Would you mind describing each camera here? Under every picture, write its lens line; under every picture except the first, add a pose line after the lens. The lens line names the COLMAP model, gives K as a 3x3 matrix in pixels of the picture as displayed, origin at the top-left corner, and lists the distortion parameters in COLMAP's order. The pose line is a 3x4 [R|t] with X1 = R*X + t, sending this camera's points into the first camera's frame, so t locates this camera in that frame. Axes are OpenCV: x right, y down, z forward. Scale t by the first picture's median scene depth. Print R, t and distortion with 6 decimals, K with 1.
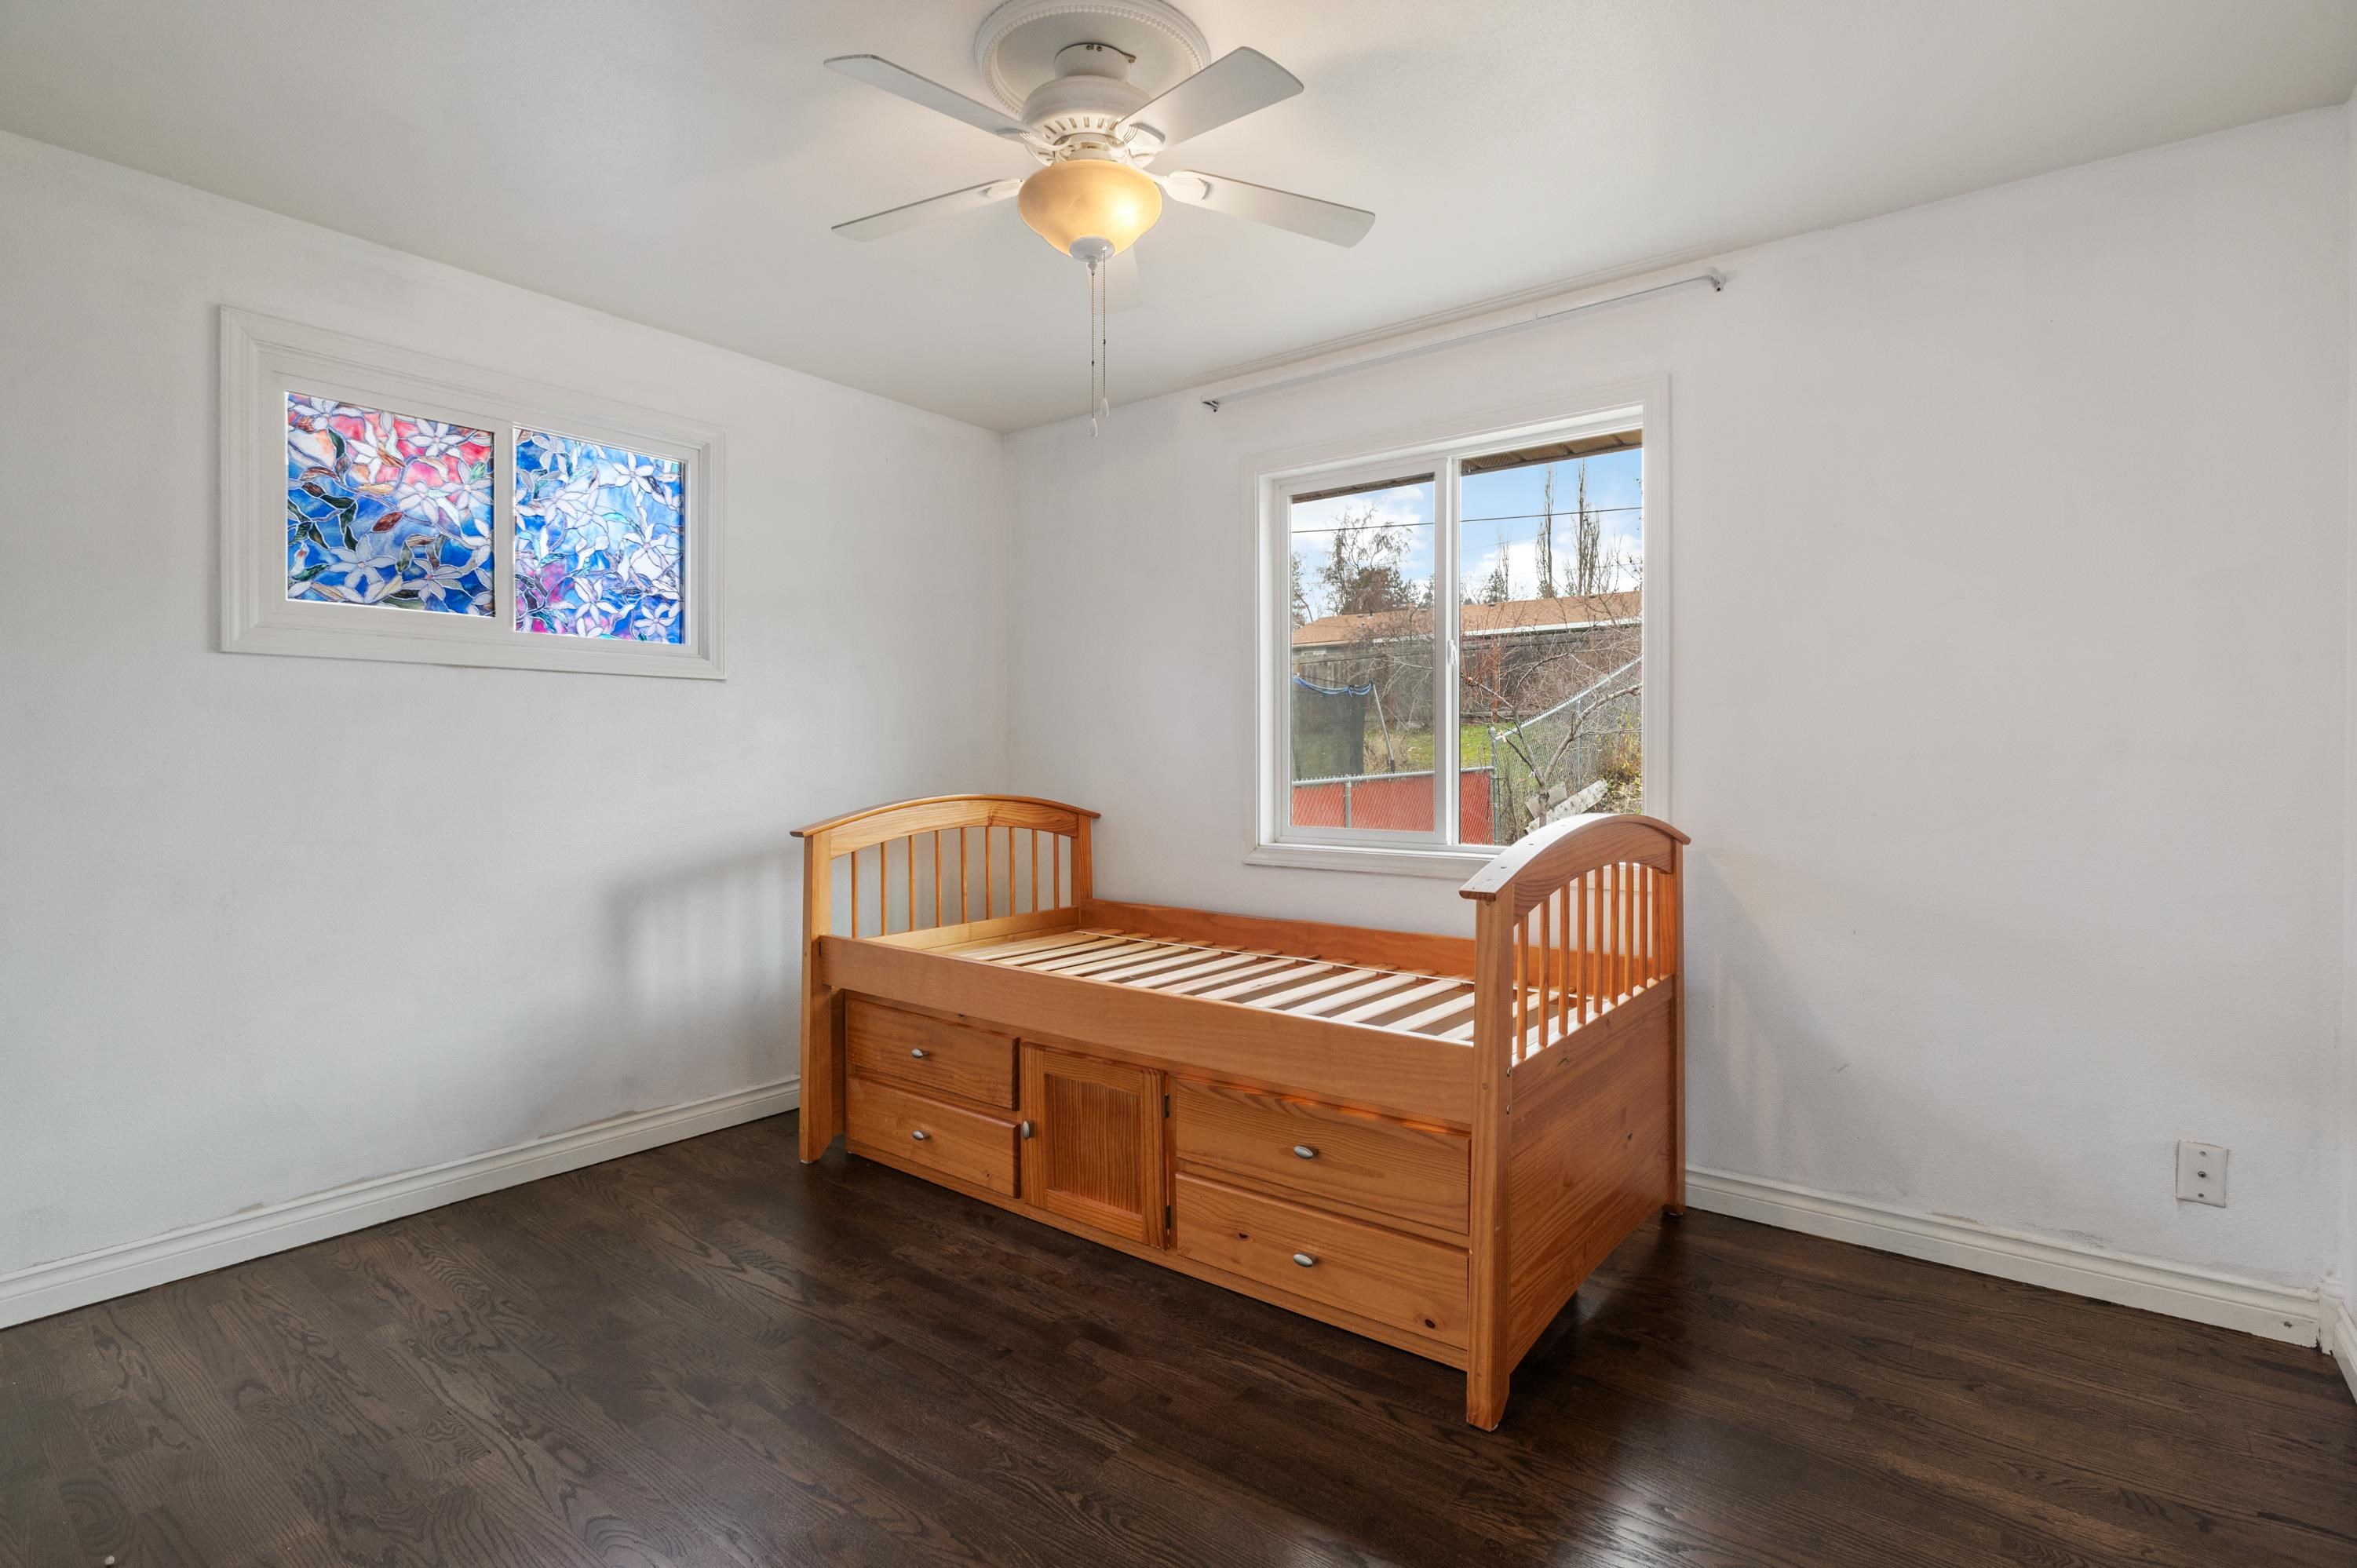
lens RADIAL K [[1114.0, 0, 1186.5], [0, 1114.0, 768.5], [0, 0, 1]] dist [-0.016360, 0.002577]
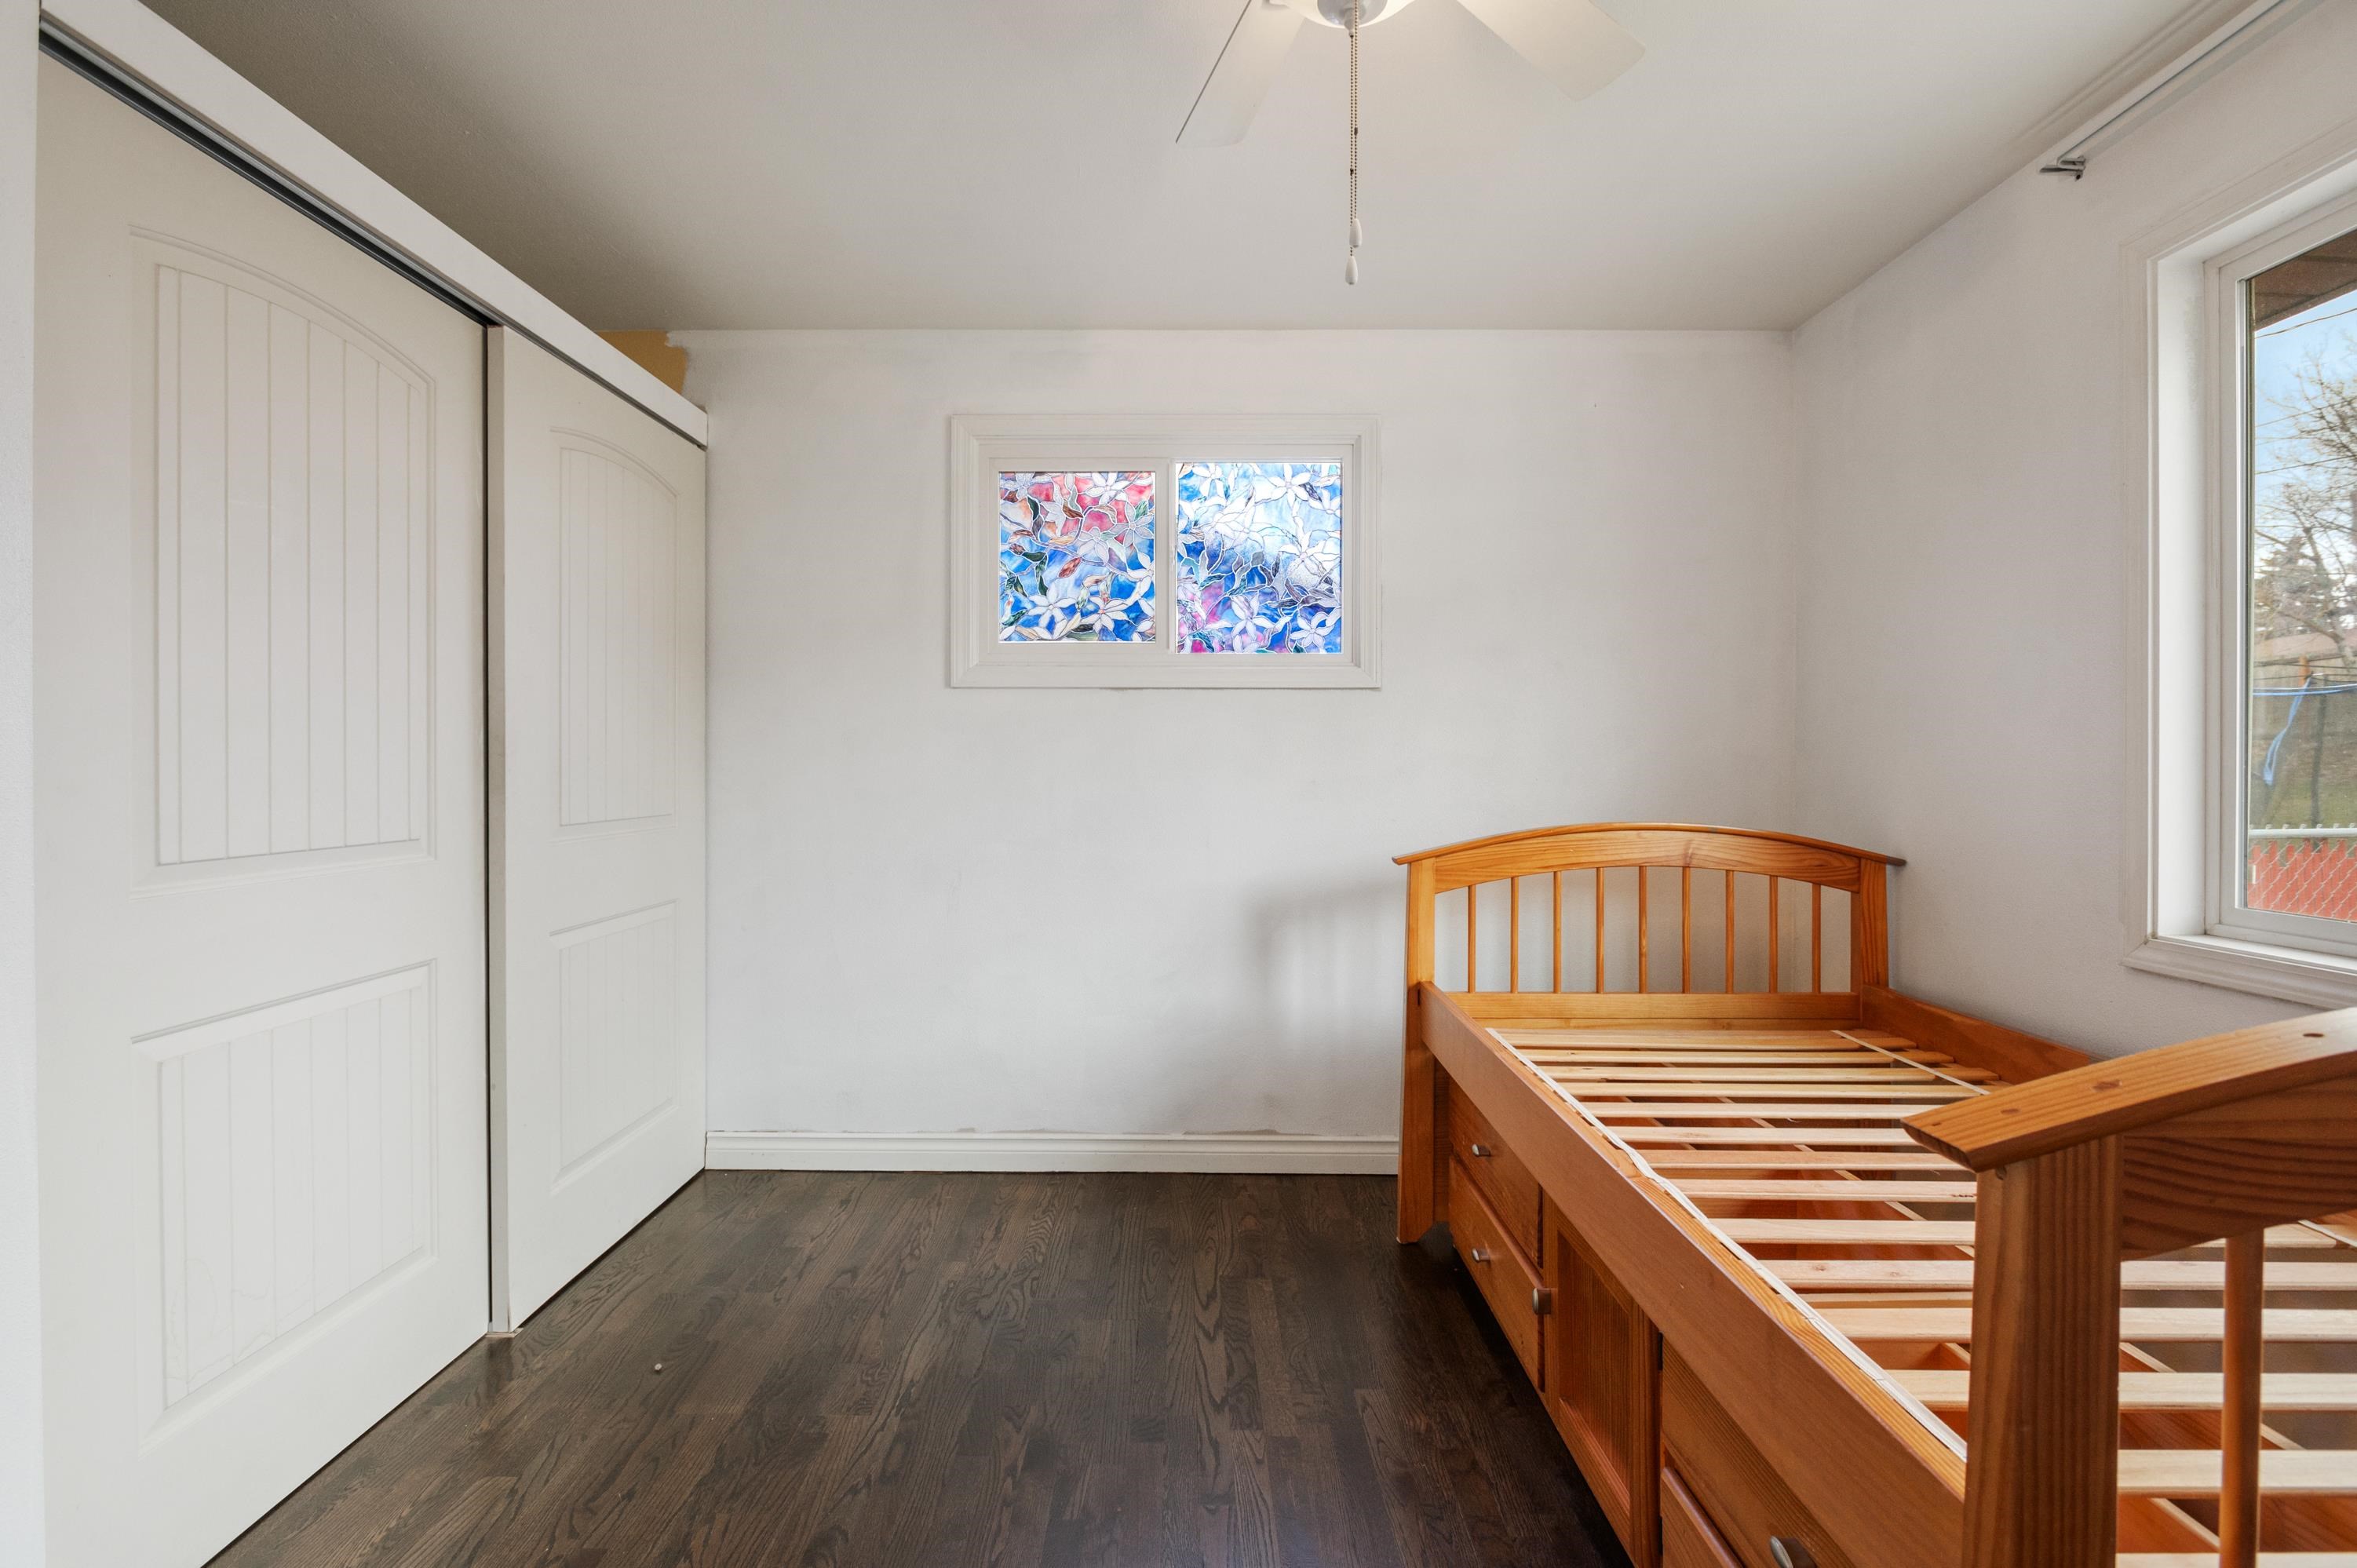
lens RADIAL K [[1114.0, 0, 1177.1], [0, 1114.0, 779.1], [0, 0, 1]] dist [-0.016360, 0.002577]
pose [[0.603726, 0.008472, -0.797147, 0.257931], [-0.012021, 0.999927, 0.001523, -0.004599], [0.797102, 0.008663, 0.603783, 0.363876]]
